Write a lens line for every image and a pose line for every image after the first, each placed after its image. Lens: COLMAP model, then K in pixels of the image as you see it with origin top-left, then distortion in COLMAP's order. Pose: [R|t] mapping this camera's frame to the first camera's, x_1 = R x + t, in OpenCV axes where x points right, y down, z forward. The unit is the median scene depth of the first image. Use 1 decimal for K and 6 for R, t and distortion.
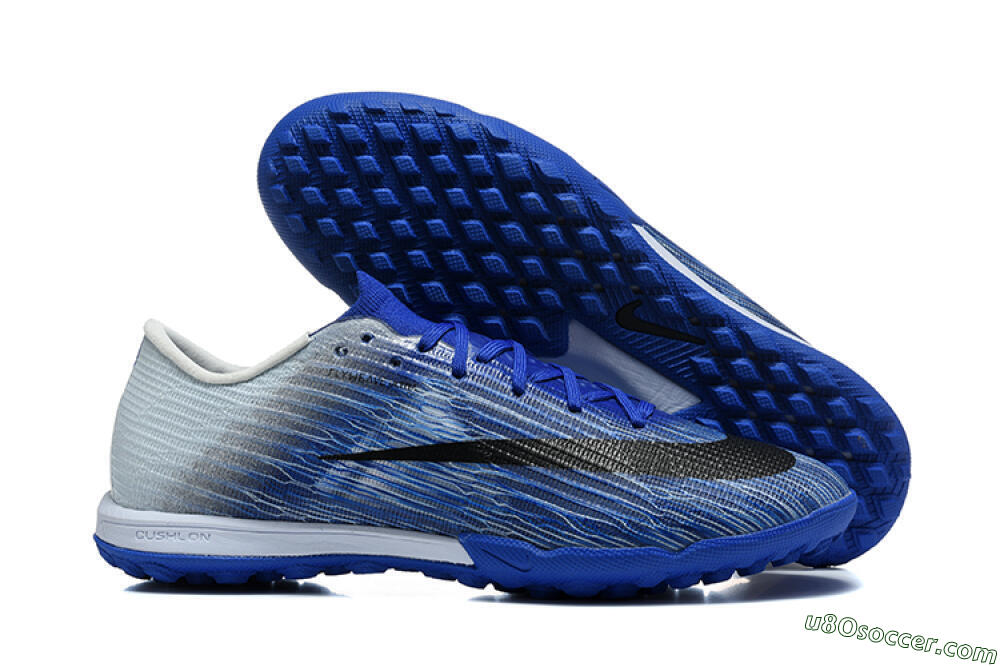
lens RADIAL K [[2585.9, 0, 500.0], [0, 2585.9, 333.5], [0, 0, 1]] dist [-0.013253, 0.657182]
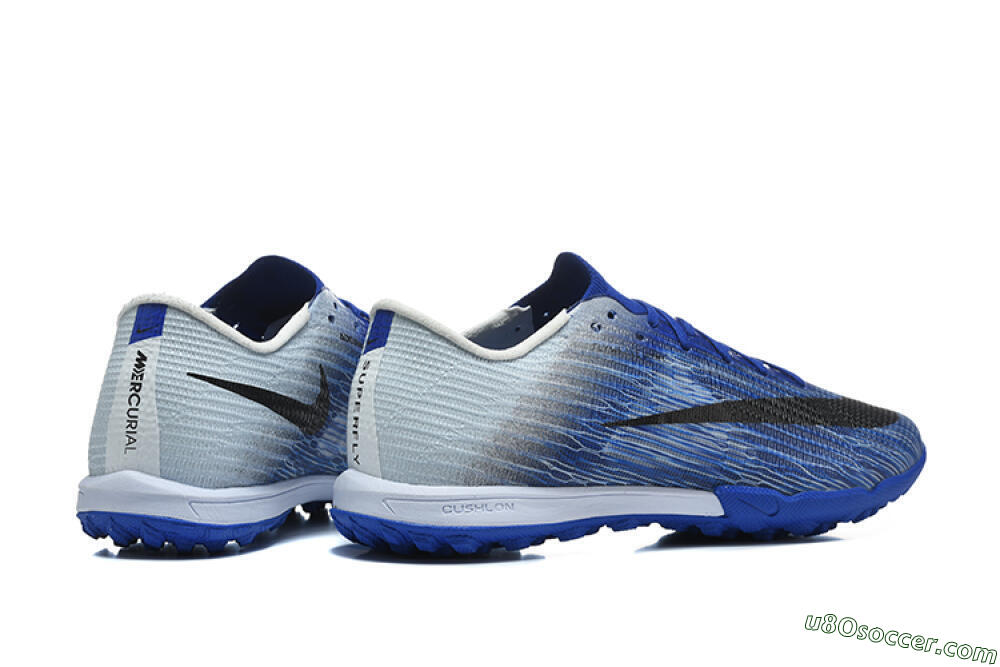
lens RADIAL K [[2585.9, 0, 500.0], [0, 2585.9, 333.5], [0, 0, 1]] dist [-0.013253, 0.657182]
pose [[0.763972, -0.017244, 0.645018, -0.798059], [0.032423, 0.999406, -0.011685, 0.021225], [-0.644434, 0.029841, 0.764078, 0.205002]]
